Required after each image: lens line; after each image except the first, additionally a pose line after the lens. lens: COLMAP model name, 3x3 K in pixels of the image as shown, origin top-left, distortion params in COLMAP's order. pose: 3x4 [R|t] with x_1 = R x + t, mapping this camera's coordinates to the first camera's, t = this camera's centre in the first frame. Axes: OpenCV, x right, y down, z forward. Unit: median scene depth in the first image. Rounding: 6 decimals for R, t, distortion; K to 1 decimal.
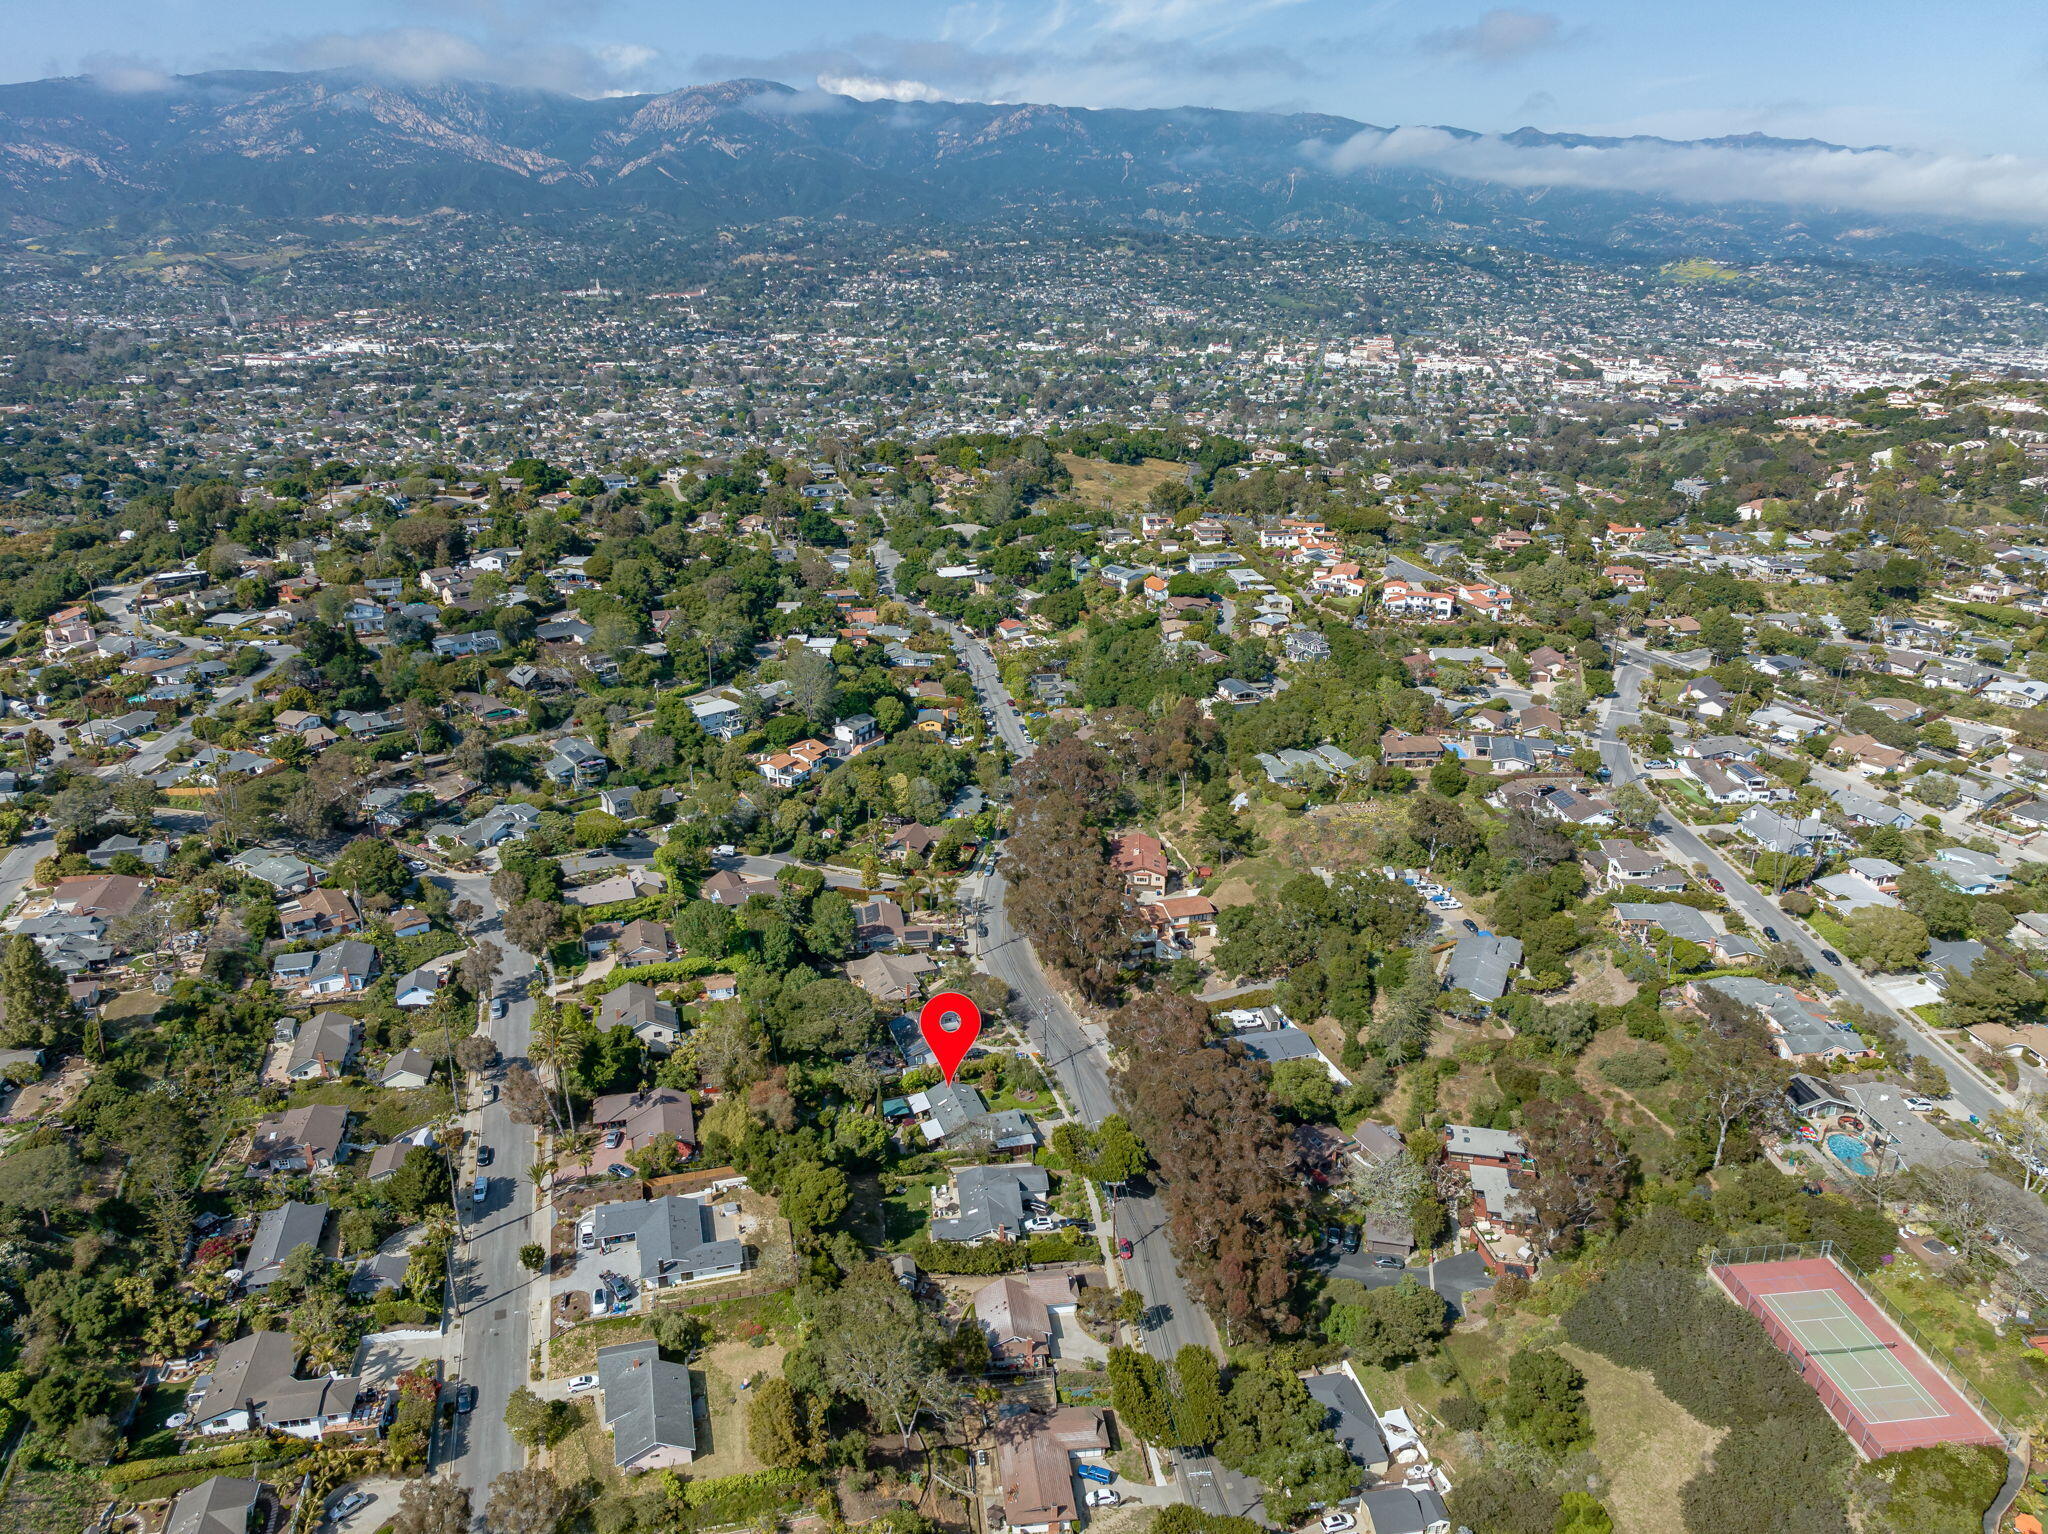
lens RADIAL K [[1460.4, 0, 1024.0], [0, 1460.4, 767.0], [0, 0, 1]] dist [-0.030848, 0.007789]
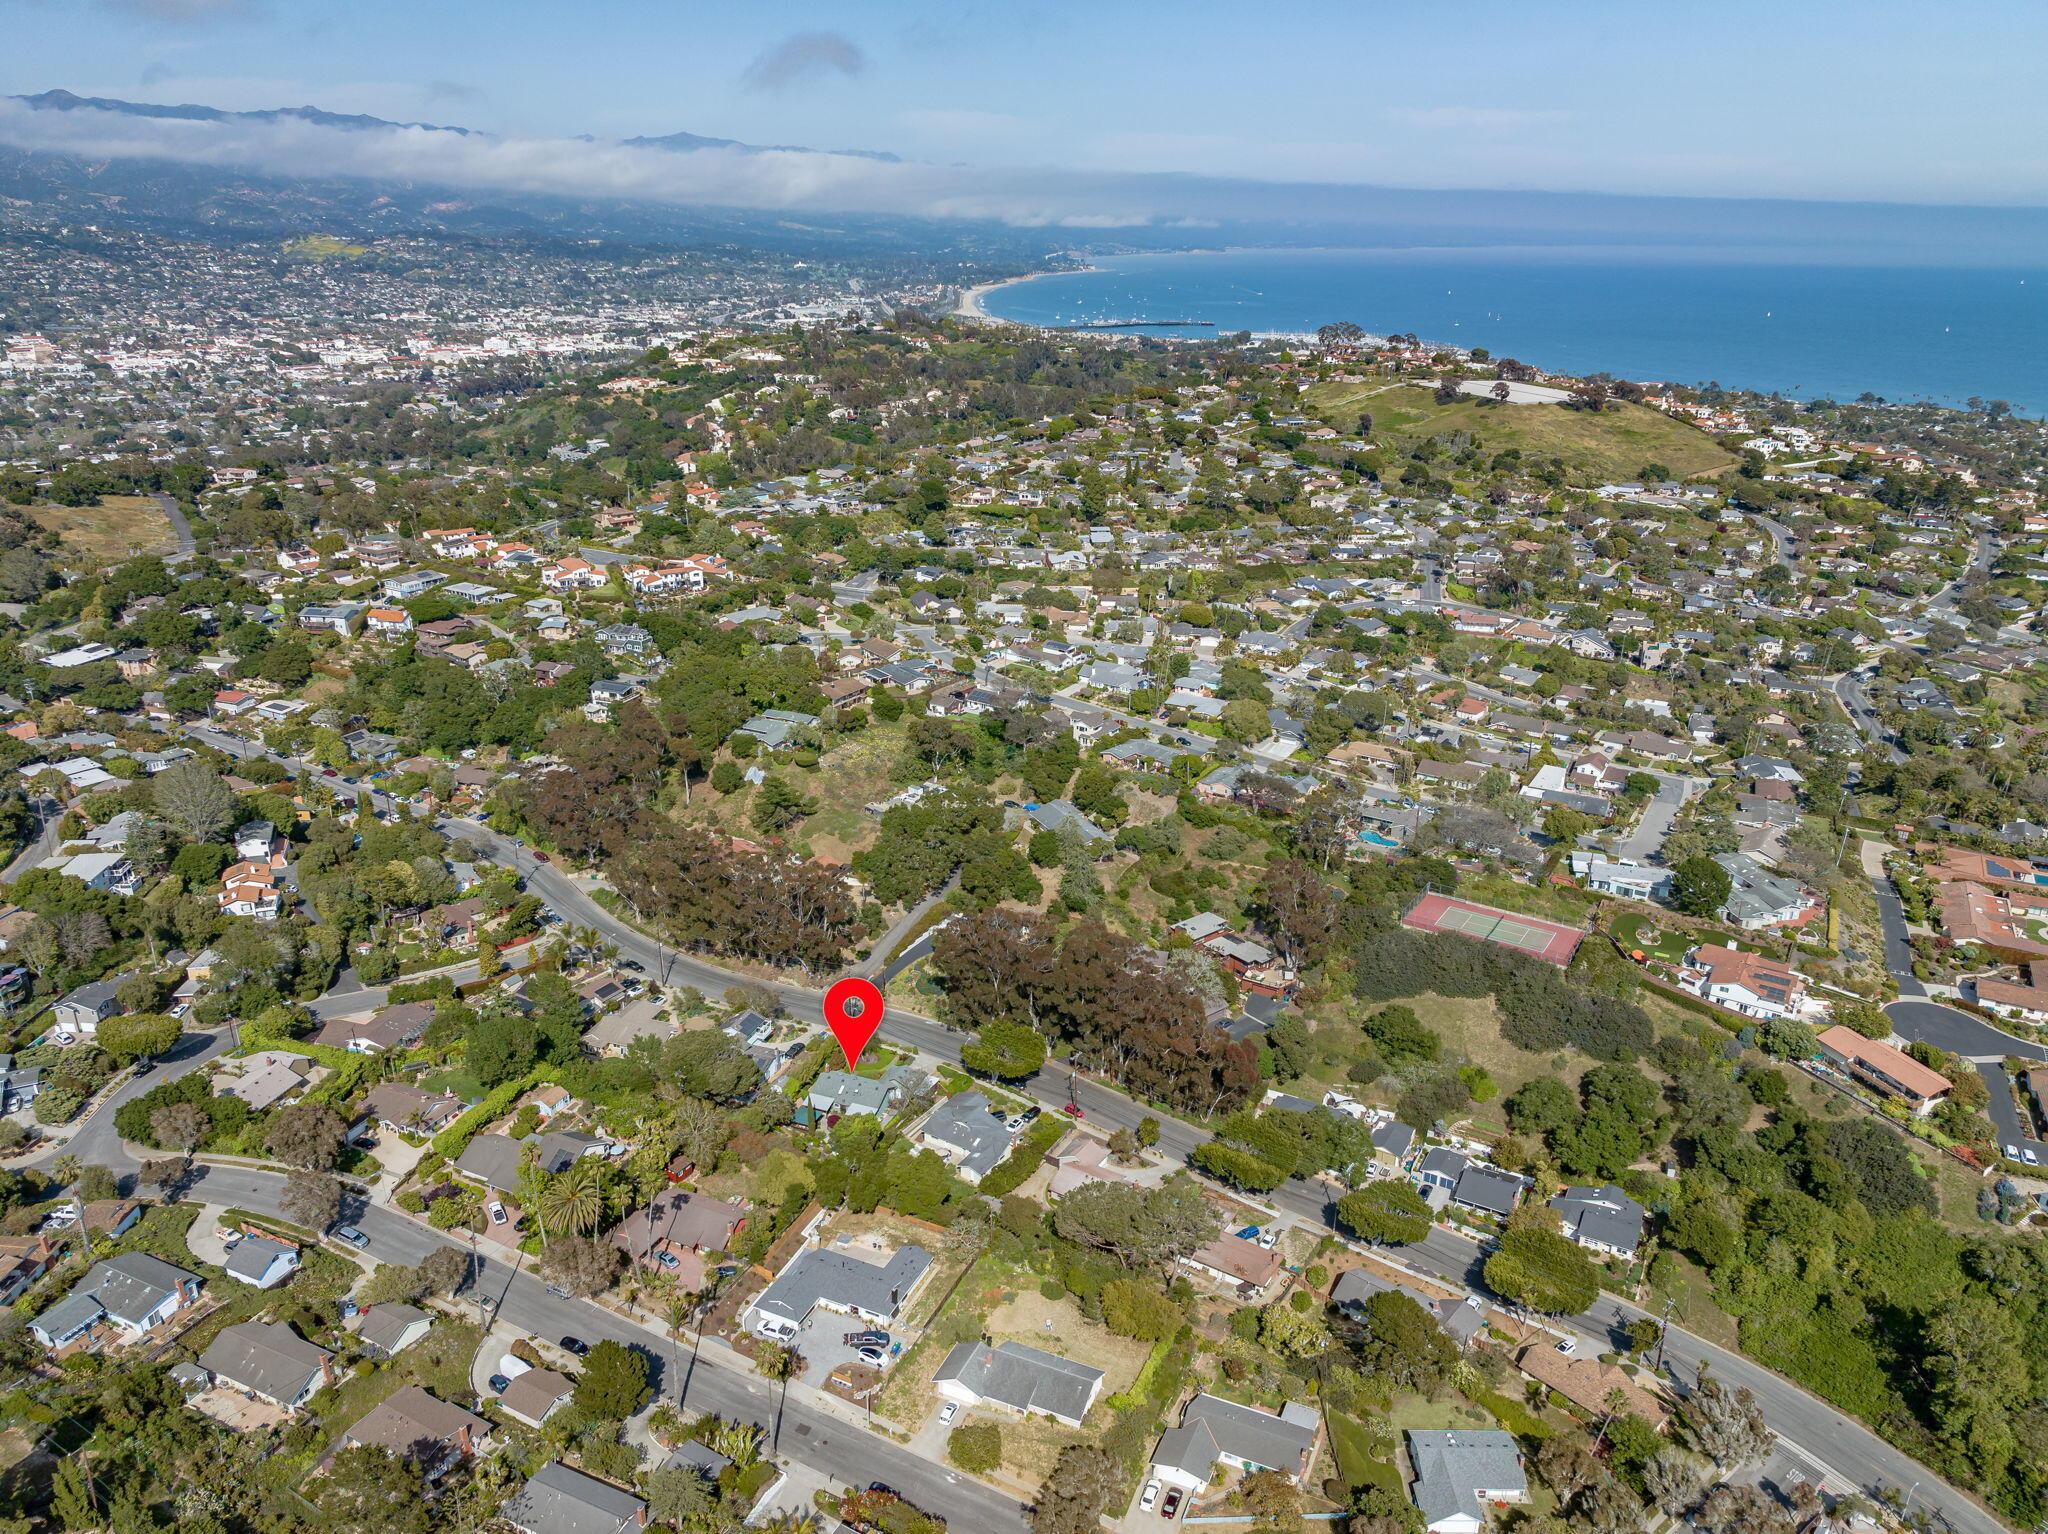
lens RADIAL K [[1460.4, 0, 1024.0], [0, 1460.4, 767.0], [0, 0, 1]] dist [-0.030848, 0.007789]
pose [[0.634110, -0.272041, 0.723809, -0.326029], [0.259698, 0.956622, 0.132028, -0.047073], [-0.728328, 0.104251, 0.677252, 0.083322]]
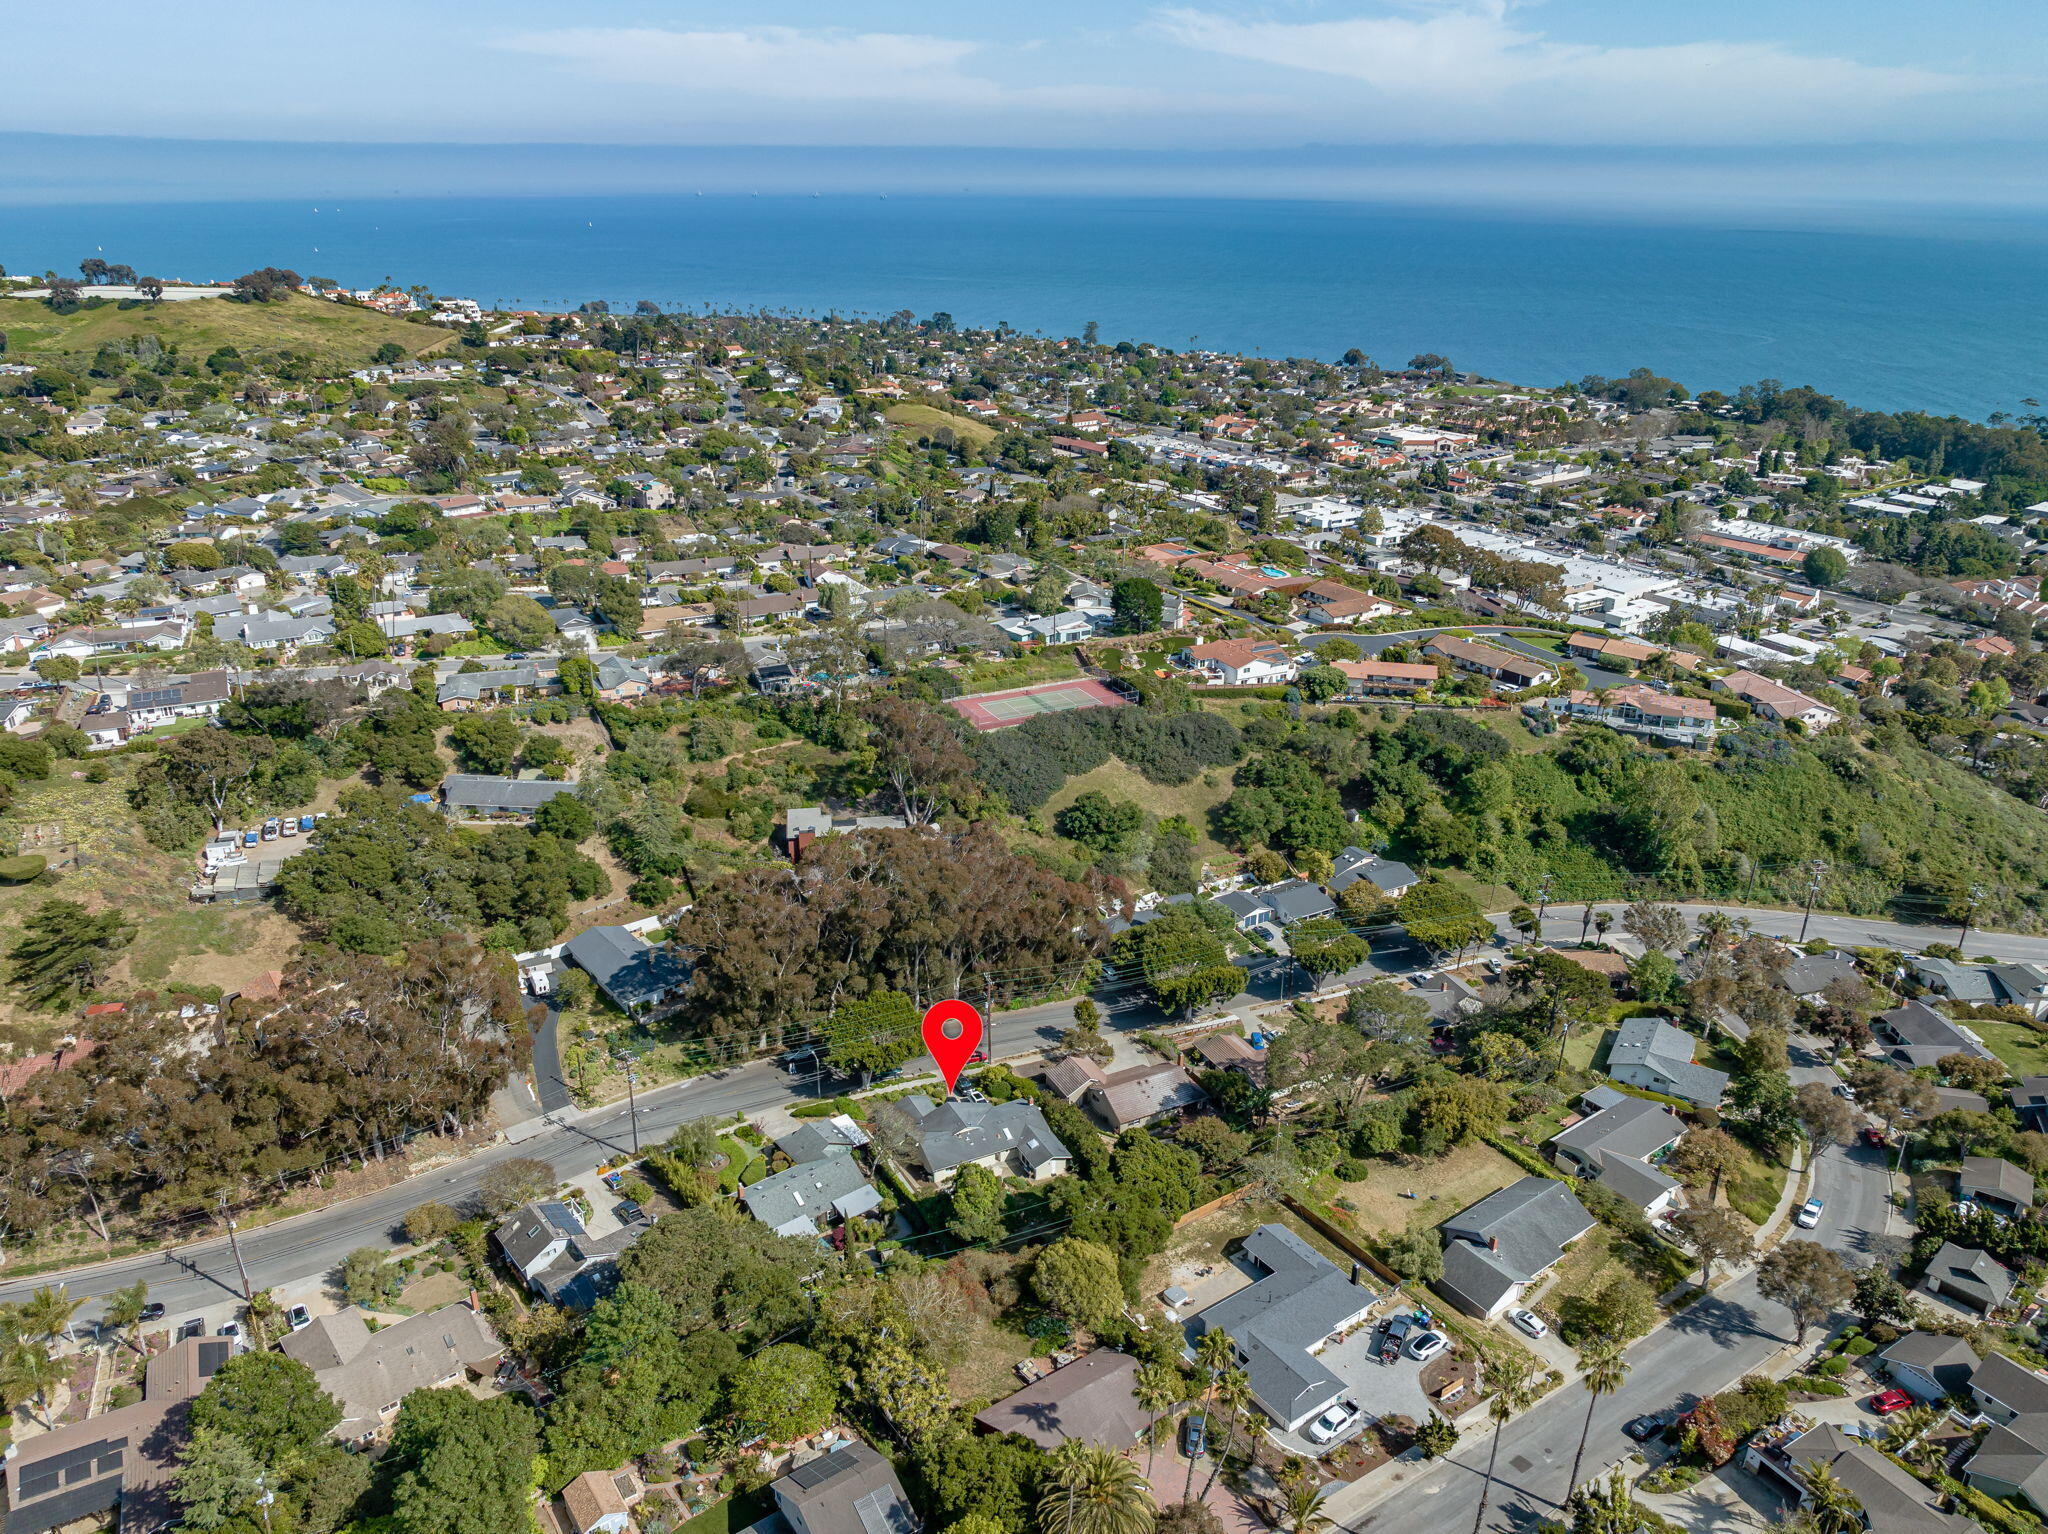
lens RADIAL K [[1460.4, 0, 1024.0], [0, 1460.4, 767.0], [0, 0, 1]] dist [-0.030848, 0.007789]
pose [[-0.346925, -0.359941, 0.866075, -0.289378], [0.313918, 0.825602, 0.468867, -0.101782], [-0.883798, 0.434539, -0.173430, 0.462402]]
